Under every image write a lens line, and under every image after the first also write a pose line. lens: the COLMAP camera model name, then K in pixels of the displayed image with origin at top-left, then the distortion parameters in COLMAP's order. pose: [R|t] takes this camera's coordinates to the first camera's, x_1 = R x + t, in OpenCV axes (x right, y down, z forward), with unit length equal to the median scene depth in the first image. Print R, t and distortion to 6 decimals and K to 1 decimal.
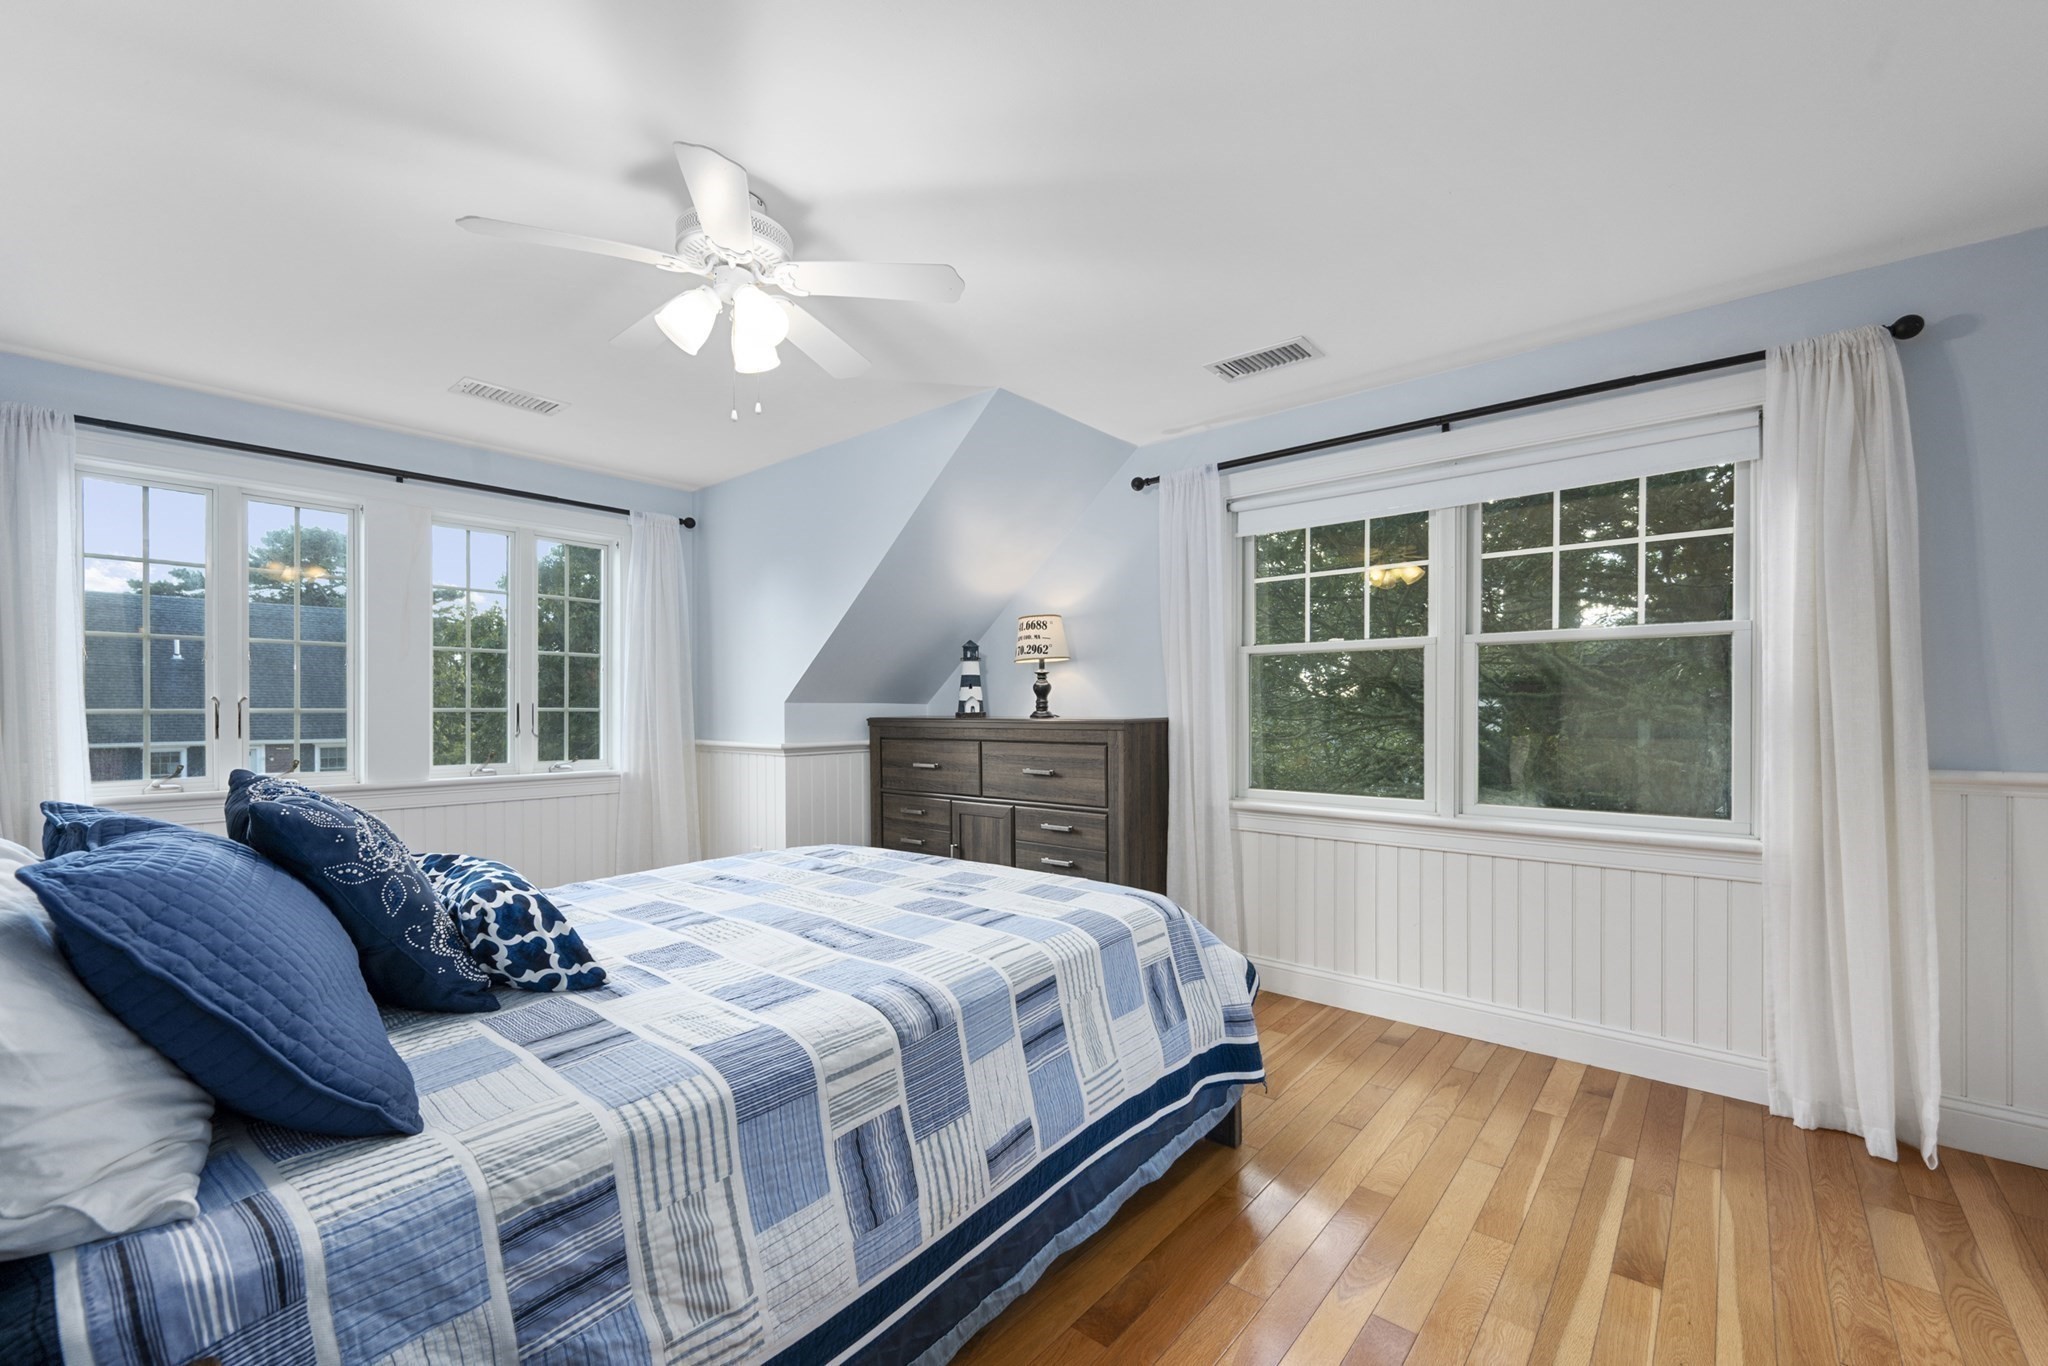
lens RADIAL K [[852.7, 0, 1028.0], [0, 852.7, 697.4], [0, 0, 1]] dist [0.001425, 0.000080]
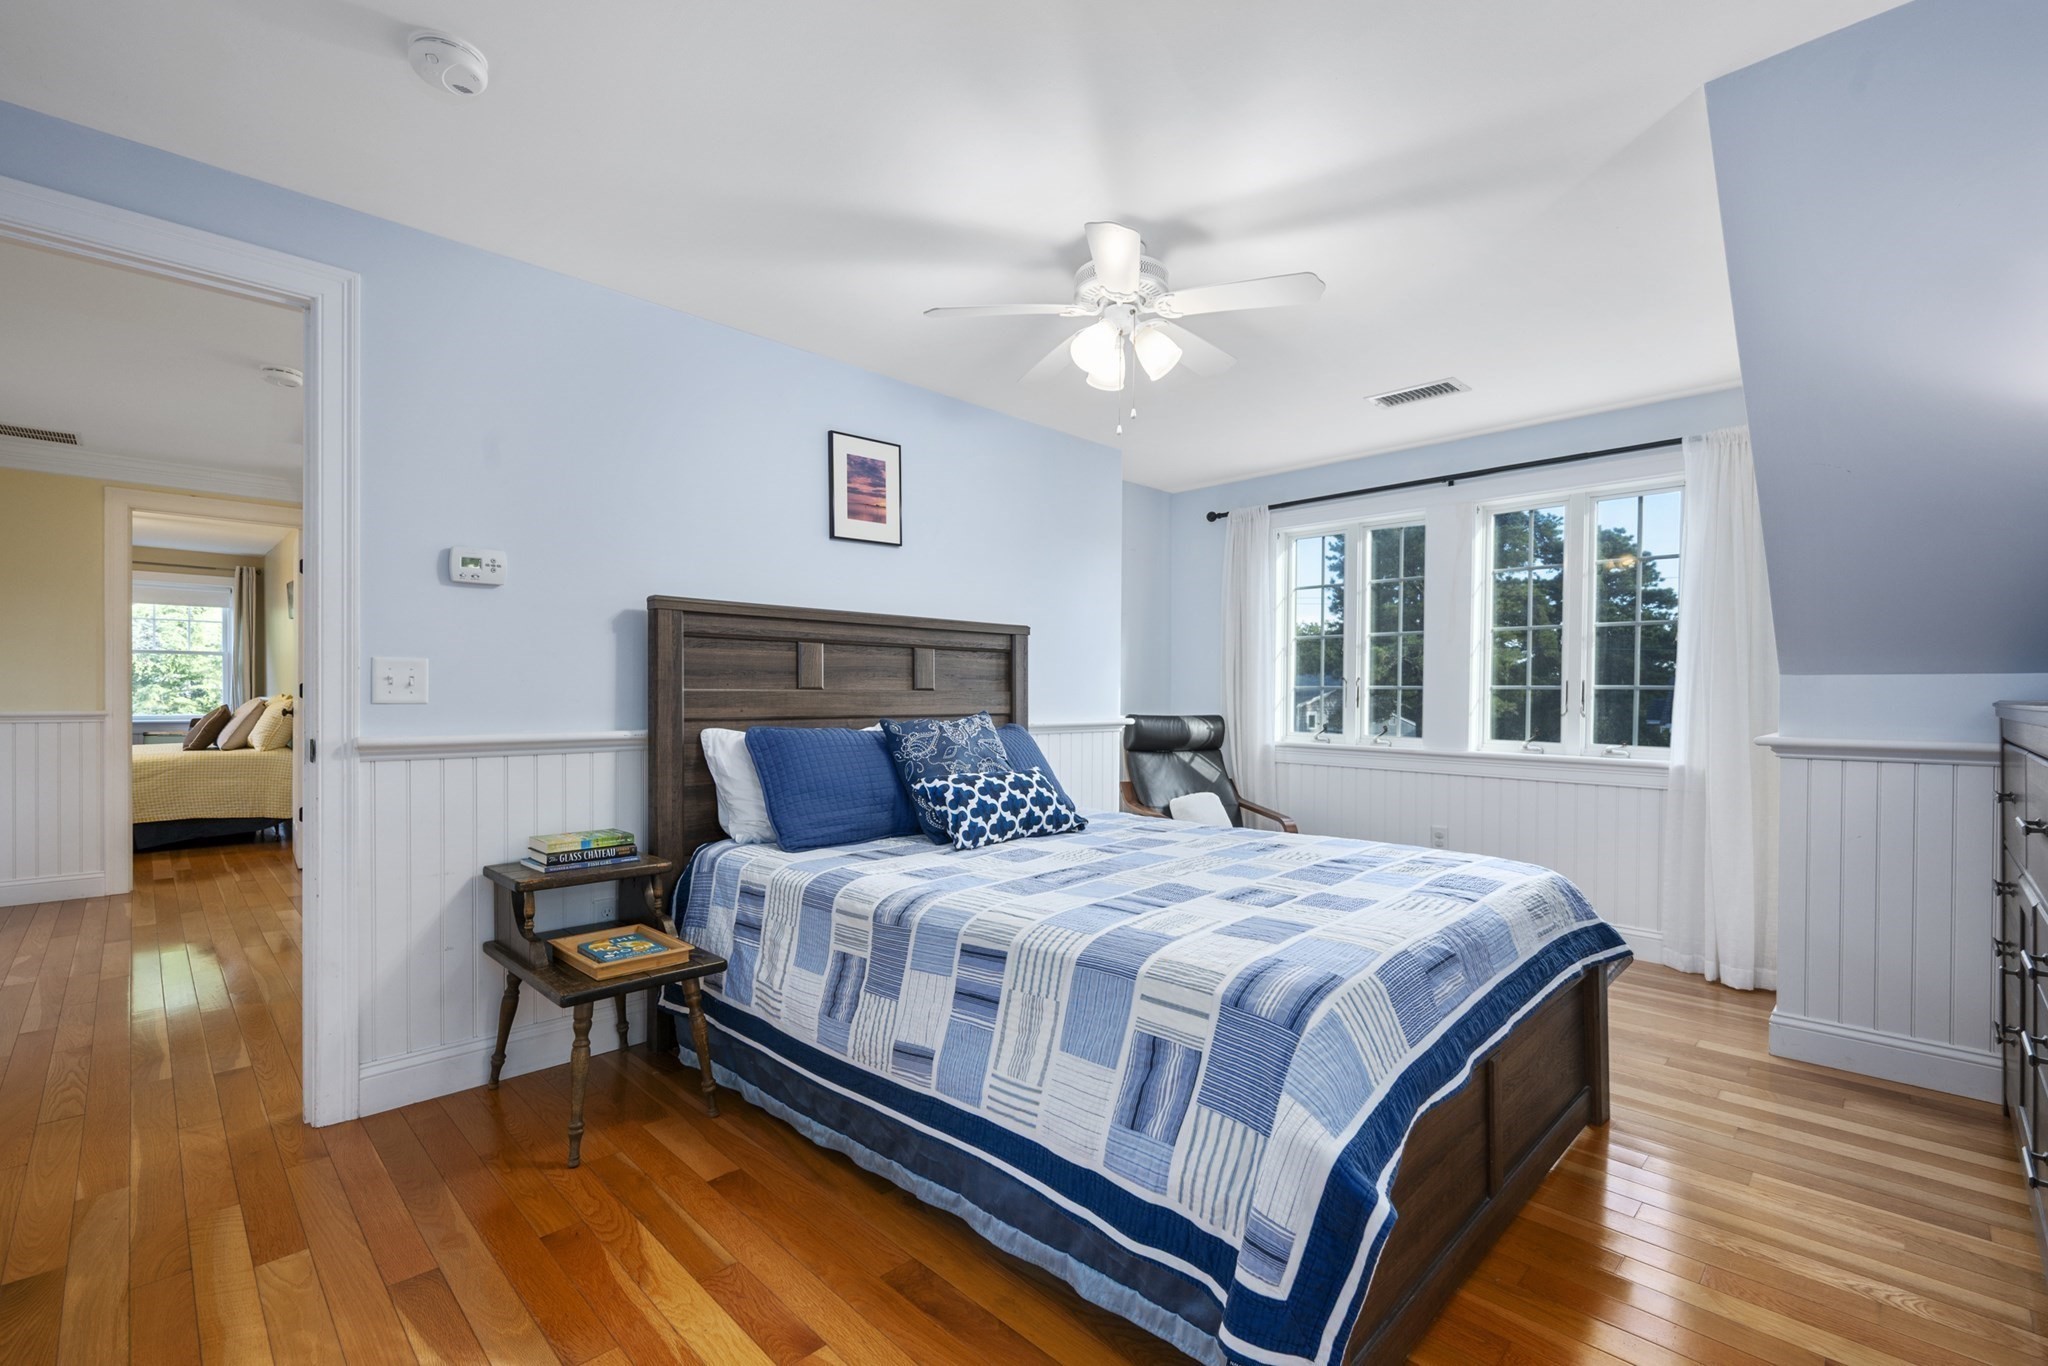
lens RADIAL K [[904.0, 0, 1024.0], [0, 904.0, 683.0], [0, 0, 1]] dist [-0.001570, -0.000123]
pose [[-0.093839, -0.010149, -0.995536, 0.930398], [0.006568, 0.999920, -0.010813, 0.033657], [0.995566, -0.007553, -0.093765, 1.005008]]
